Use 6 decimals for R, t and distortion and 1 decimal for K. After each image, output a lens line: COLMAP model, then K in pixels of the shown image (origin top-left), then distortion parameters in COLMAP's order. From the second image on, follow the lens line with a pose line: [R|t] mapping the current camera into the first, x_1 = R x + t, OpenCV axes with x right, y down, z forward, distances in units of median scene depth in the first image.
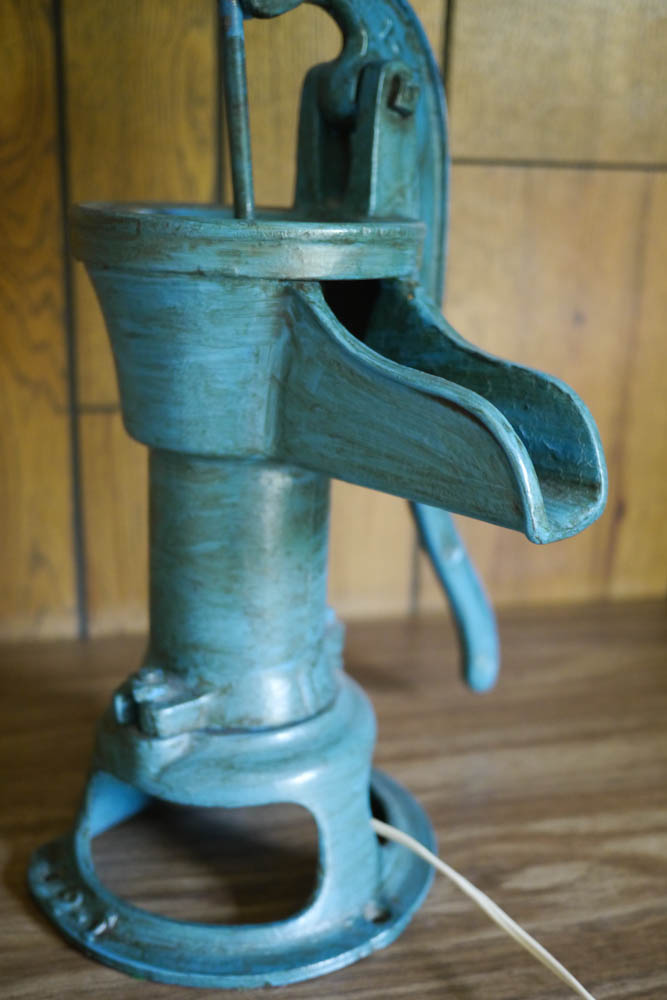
lens RADIAL K [[1093.4, 0, 334.4], [0, 1093.4, 513.8], [0, 0, 1]] dist [-0.007167, 0.001408]
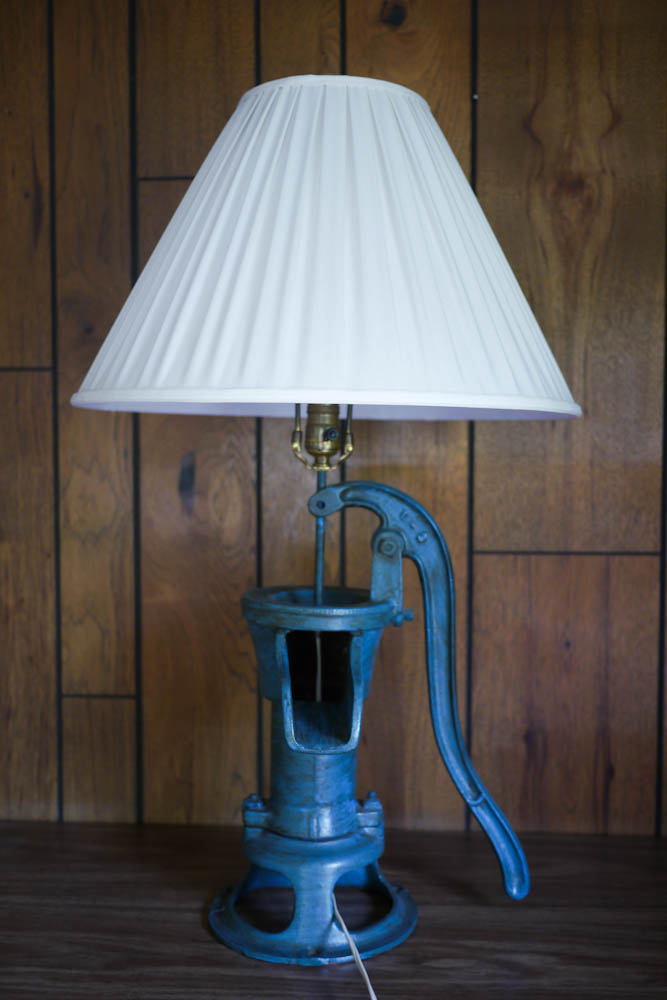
lens RADIAL K [[1093.4, 0, 334.4], [0, 1093.4, 513.8], [0, 0, 1]] dist [-0.007167, 0.001408]
pose [[0.950362, -0.011279, -0.310943, 0.470364], [-0.065597, 0.969619, -0.235662, 0.040903], [0.304154, 0.244361, 0.920749, -0.727321]]
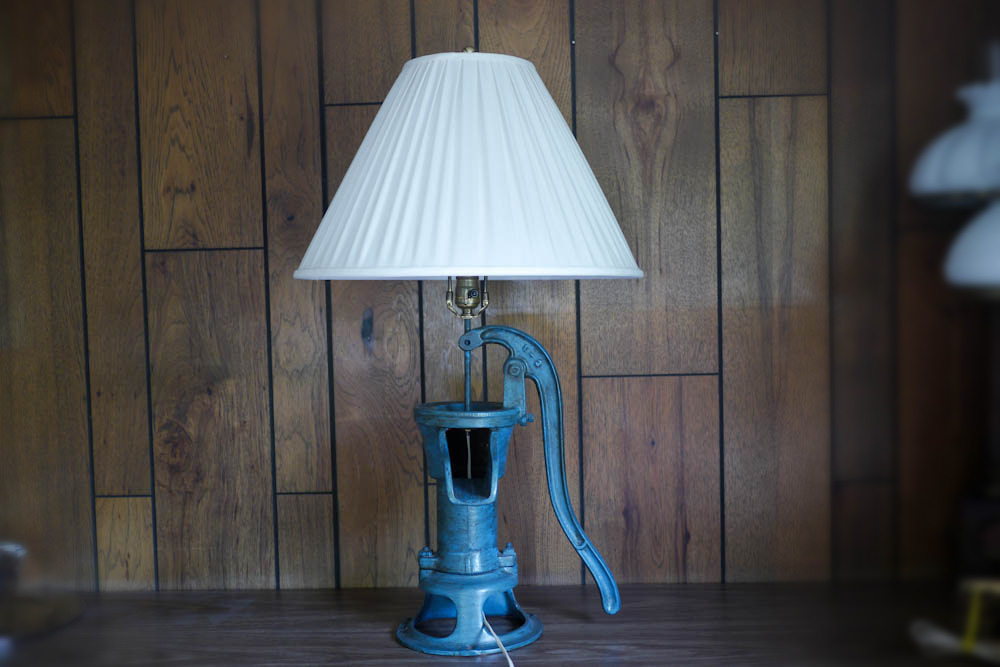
lens RADIAL K [[1154.5, 0, 511.3], [0, 1154.5, 370.4], [0, 0, 1]] dist [-0.010382, 0.015567]
pose [[0.956413, -0.035436, -0.289859, 0.734797], [-0.034859, 0.971658, -0.233805, 0.265939], [0.289929, 0.233718, 0.928072, -1.450557]]
